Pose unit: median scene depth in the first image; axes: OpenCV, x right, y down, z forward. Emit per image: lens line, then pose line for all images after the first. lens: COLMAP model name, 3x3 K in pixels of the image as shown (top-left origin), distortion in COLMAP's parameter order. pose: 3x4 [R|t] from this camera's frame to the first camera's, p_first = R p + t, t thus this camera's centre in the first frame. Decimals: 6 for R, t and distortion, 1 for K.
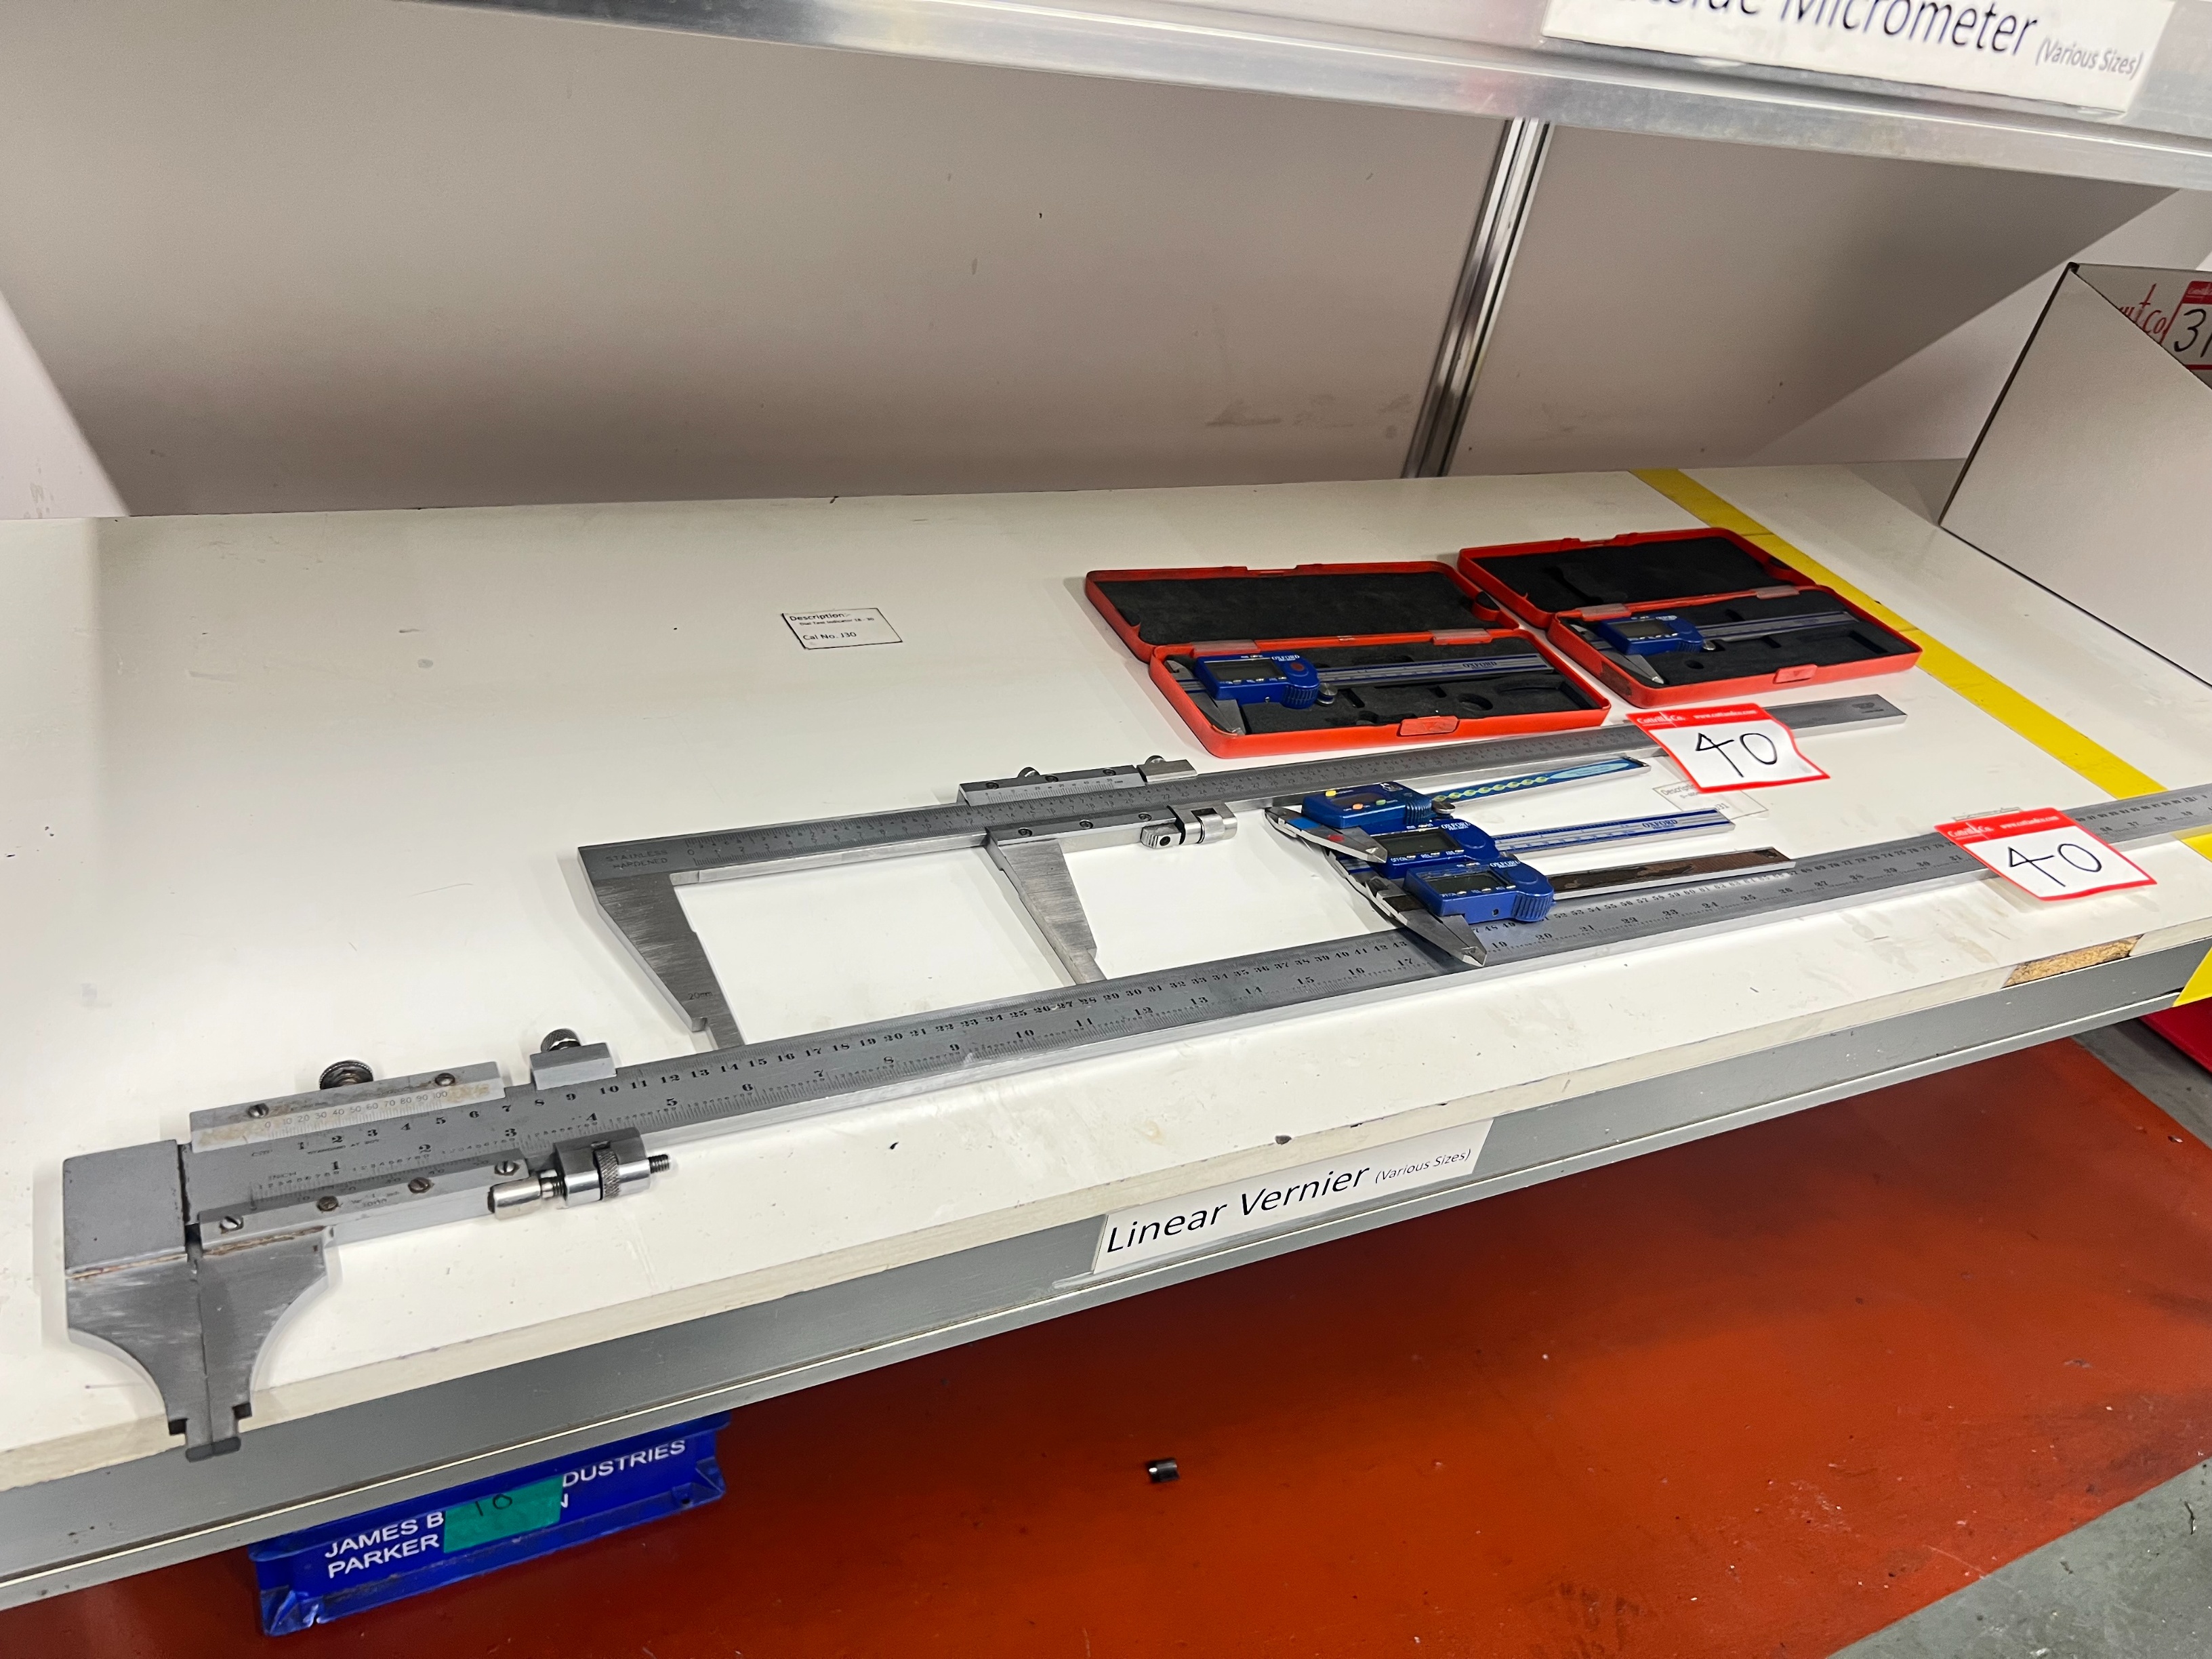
lens RADIAL K [[1688.8, 0, 1141.2], [0, 1688.8, 828.7], [0, 0, 1]] dist [0.029746, -0.044659]
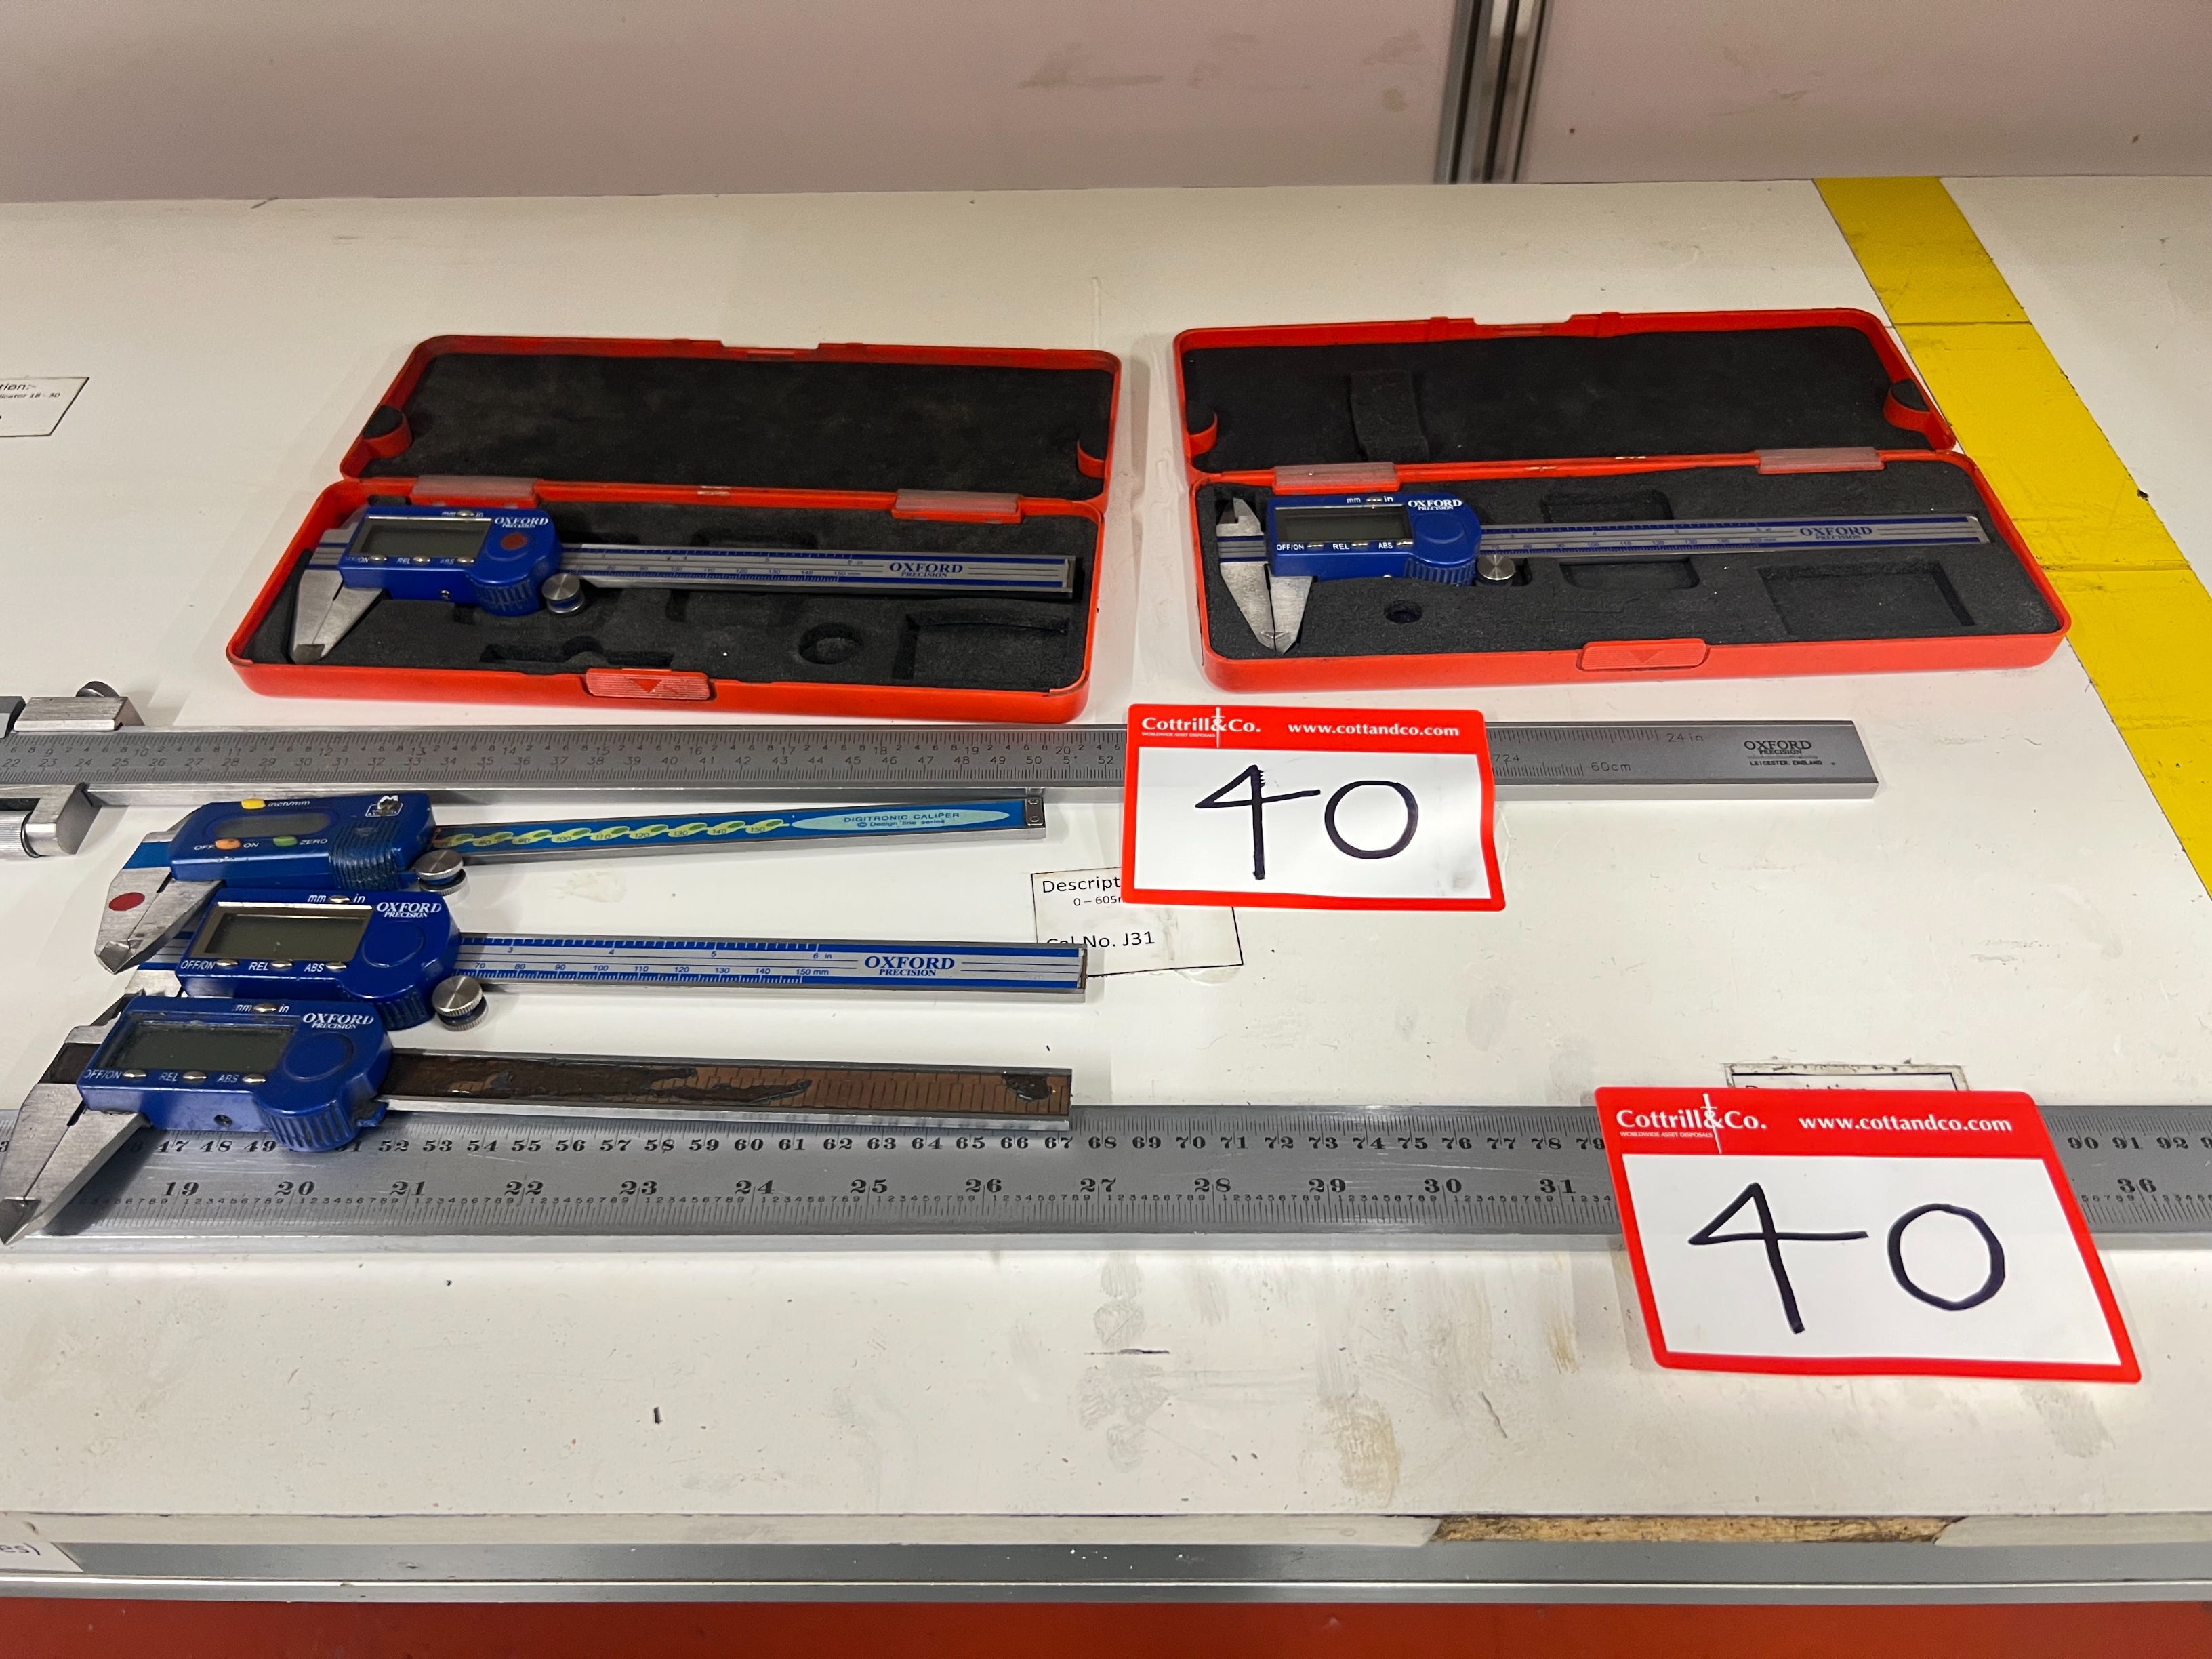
lens RADIAL K [[1712.3, 0, 1112.8], [0, 1712.3, 873.8], [0, 0, 1]] dist [0.031836, -0.058398]
pose [[0.876049, 0.203615, -0.437126, 0.622183], [-0.114464, 0.968379, 0.221676, -0.158319], [0.468440, -0.144164, 0.871654, 0.655608]]
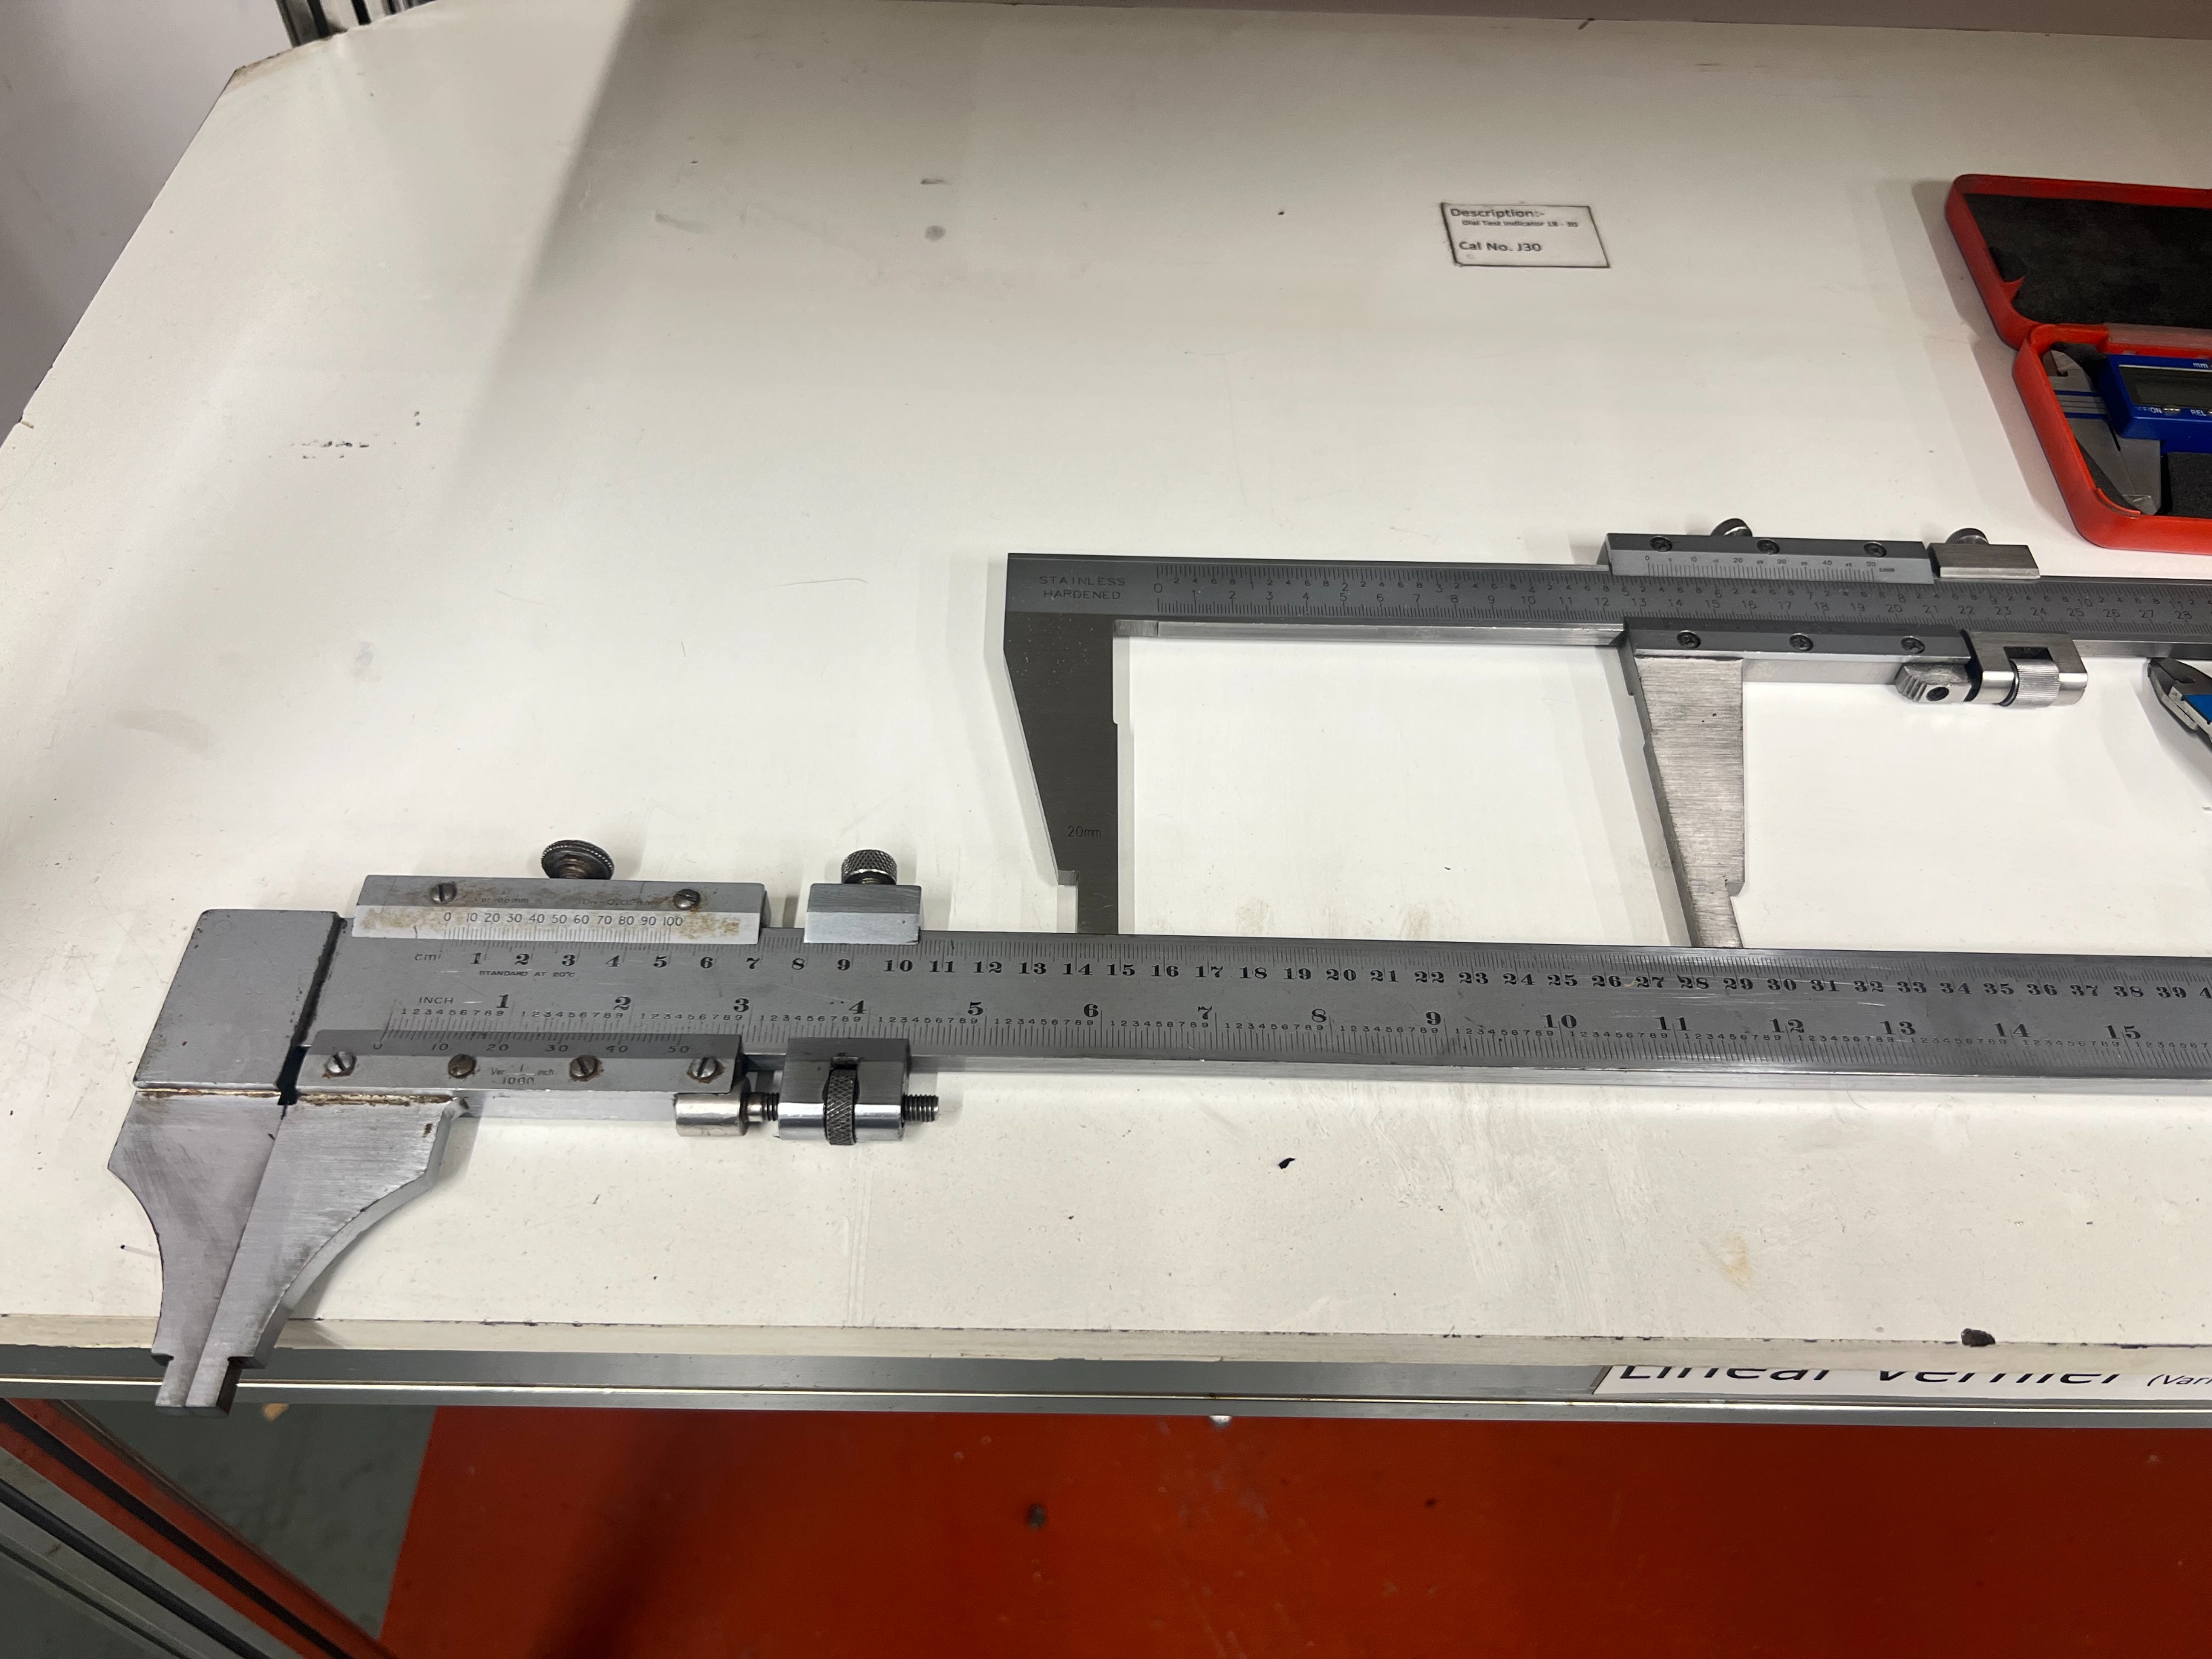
lens RADIAL K [[1688.8, 0, 1141.2], [0, 1688.8, 828.7], [0, 0, 1]] dist [0.029746, -0.044659]
pose [[0.878821, 0.255025, -0.403281, 0.019921], [-0.142423, 0.946857, 0.288404, -0.076412], [0.455399, -0.196019, 0.868440, 0.346260]]
